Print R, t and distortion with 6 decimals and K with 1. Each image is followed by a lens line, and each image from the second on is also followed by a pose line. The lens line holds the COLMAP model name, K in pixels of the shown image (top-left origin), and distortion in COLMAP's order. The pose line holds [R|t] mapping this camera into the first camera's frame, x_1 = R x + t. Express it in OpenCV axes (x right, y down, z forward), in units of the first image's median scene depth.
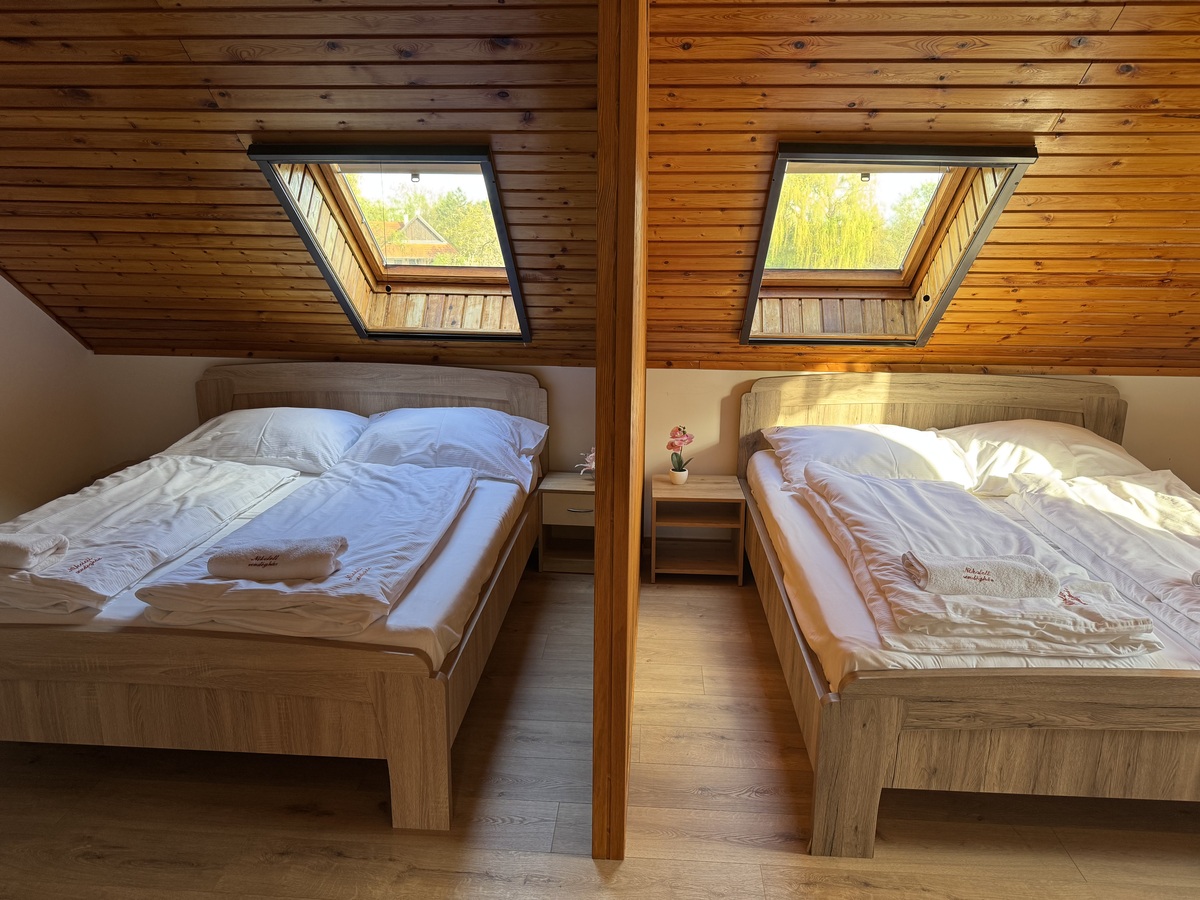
lens RADIAL K [[840.7, 0, 601.4], [0, 840.7, 465.6], [0, 0, 1]] dist [0.114452, -0.125273]
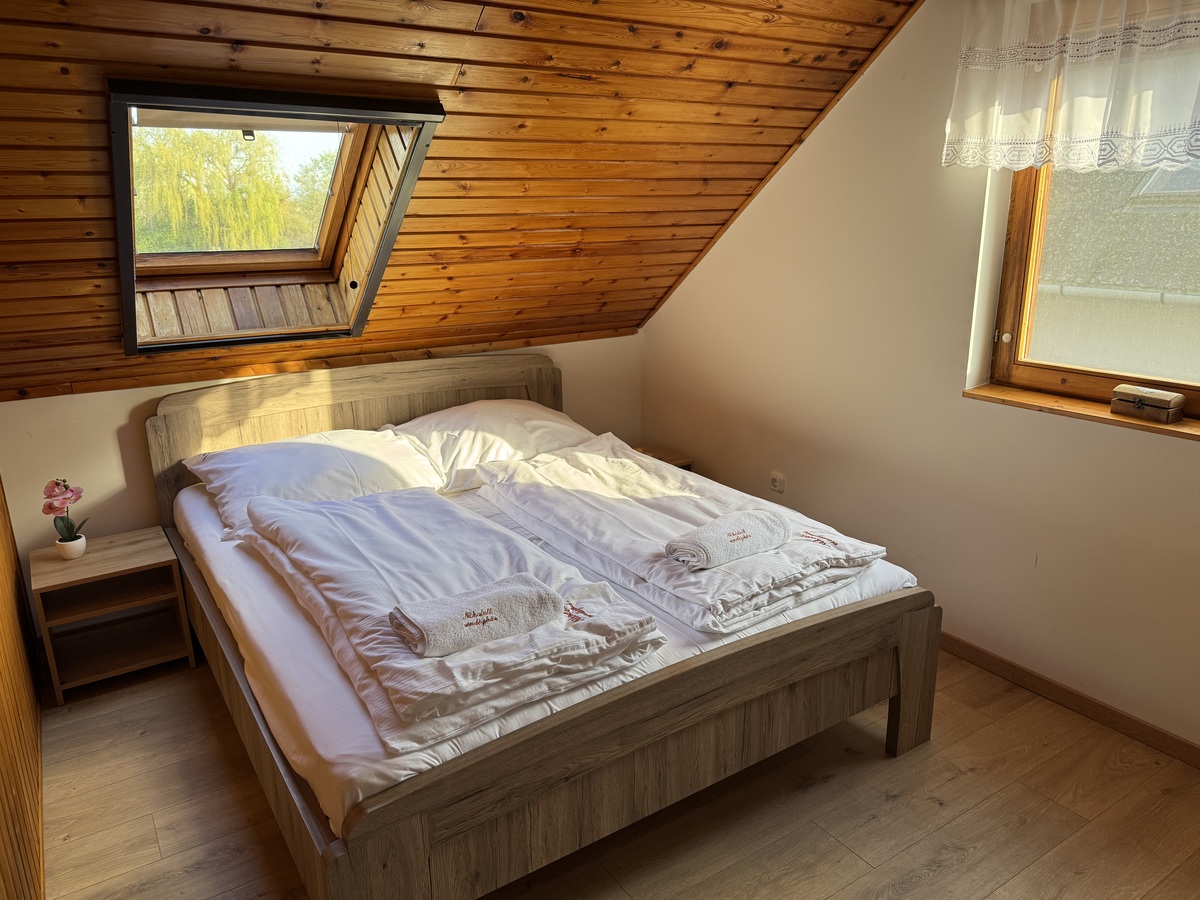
lens RADIAL K [[850.7, 0, 602.7], [0, 850.7, 444.7], [0, 0, 1]] dist [0.024214, -0.065492]
pose [[0.800593, -0.177239, 0.572395, 0.074218], [0.175761, 0.982696, 0.058455, -0.047653], [-0.572851, 0.053806, 0.817891, 0.197250]]
